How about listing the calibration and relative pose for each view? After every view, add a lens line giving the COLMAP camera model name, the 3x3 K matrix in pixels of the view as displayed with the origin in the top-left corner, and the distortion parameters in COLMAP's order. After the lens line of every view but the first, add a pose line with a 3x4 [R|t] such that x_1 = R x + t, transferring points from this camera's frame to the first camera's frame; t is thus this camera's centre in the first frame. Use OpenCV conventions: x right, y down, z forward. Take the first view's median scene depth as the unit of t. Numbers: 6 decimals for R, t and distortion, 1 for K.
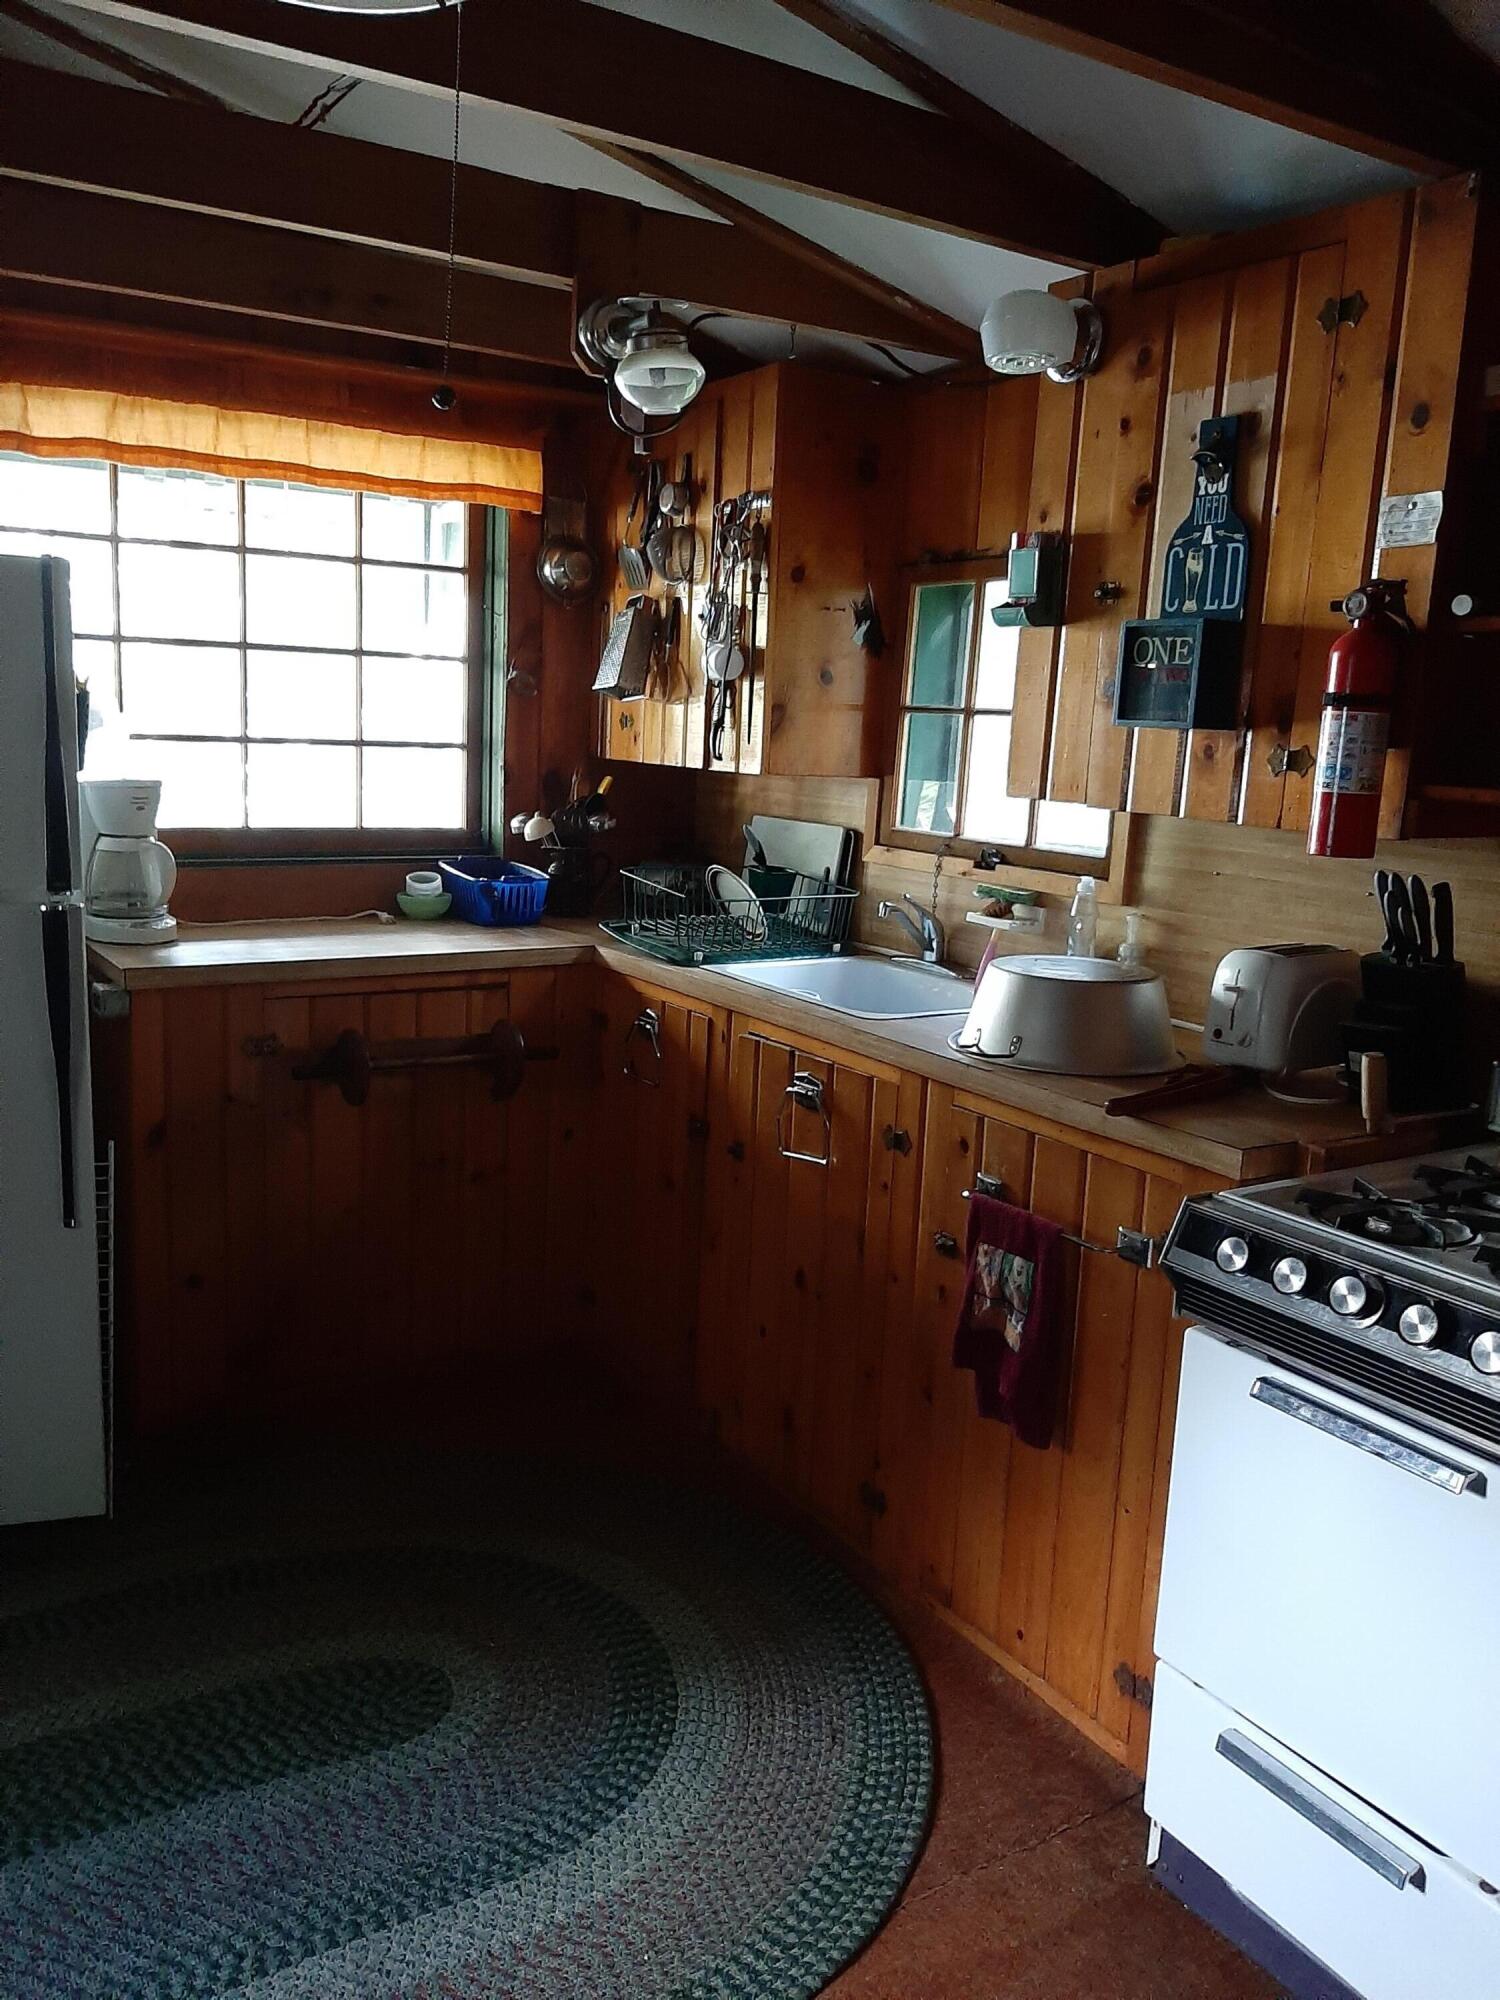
lens RADIAL K [[1521.6, 0, 766.4], [0, 1521.6, 995.0], [0, 0, 1]] dist [0.080098, -0.161626]
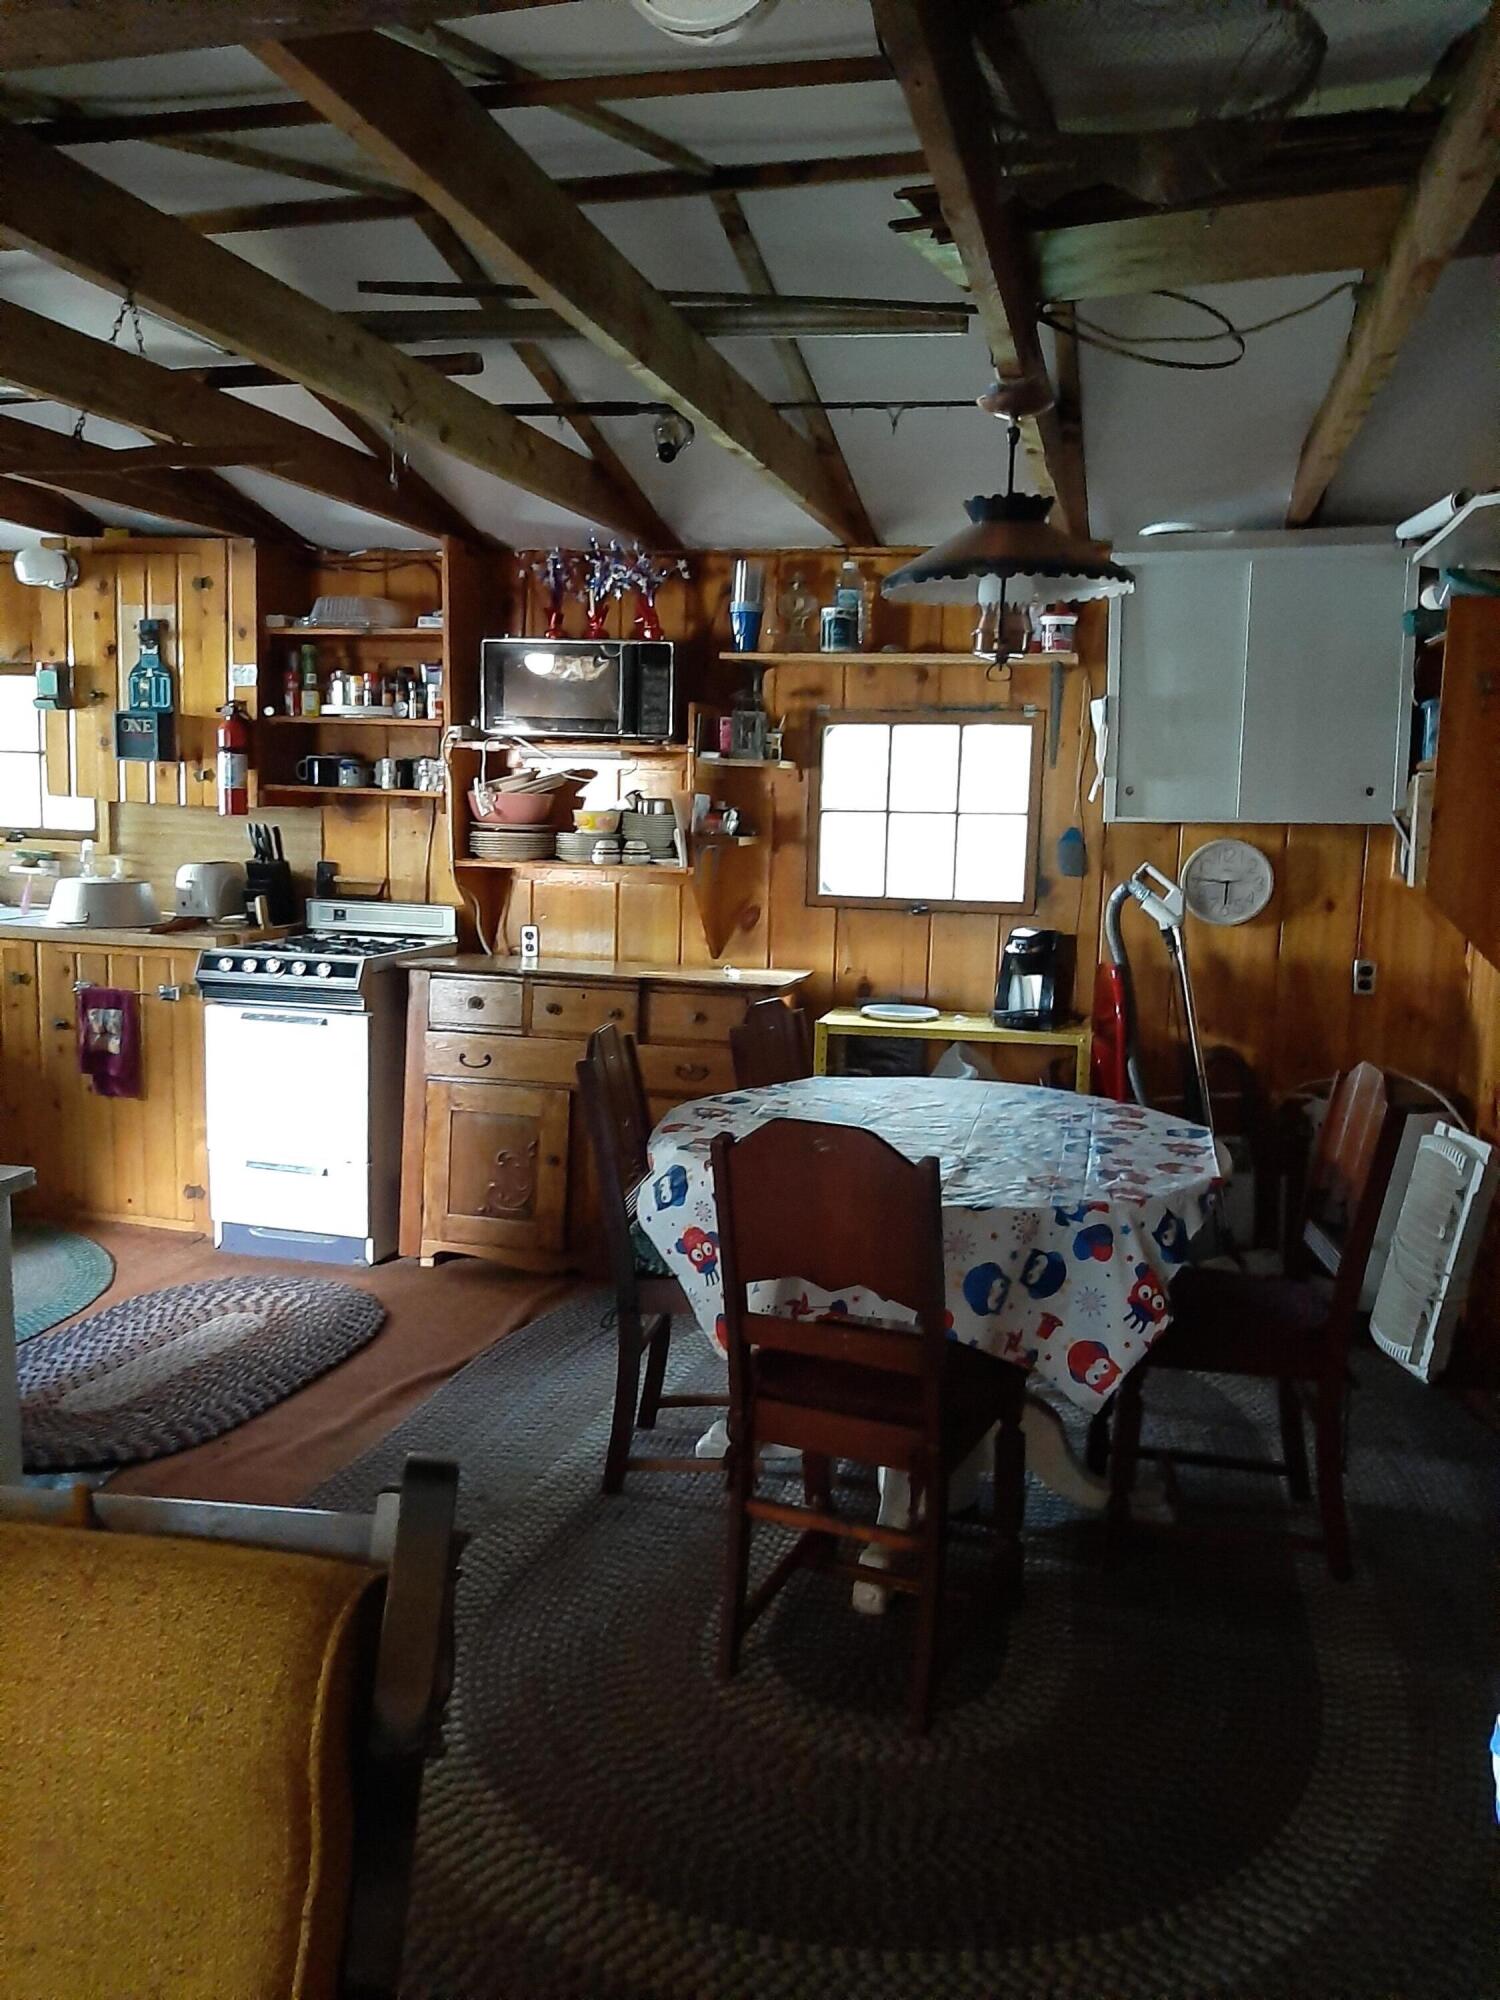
lens RADIAL K [[1521.6, 0, 766.4], [0, 1521.6, 995.0], [0, 0, 1]] dist [0.080098, -0.161626]
pose [[0.724034, -0.116981, 0.679772, -0.608412], [0.126449, 0.991323, 0.035913, 0.183992], [-0.678075, 0.059954, 0.732544, -1.150808]]
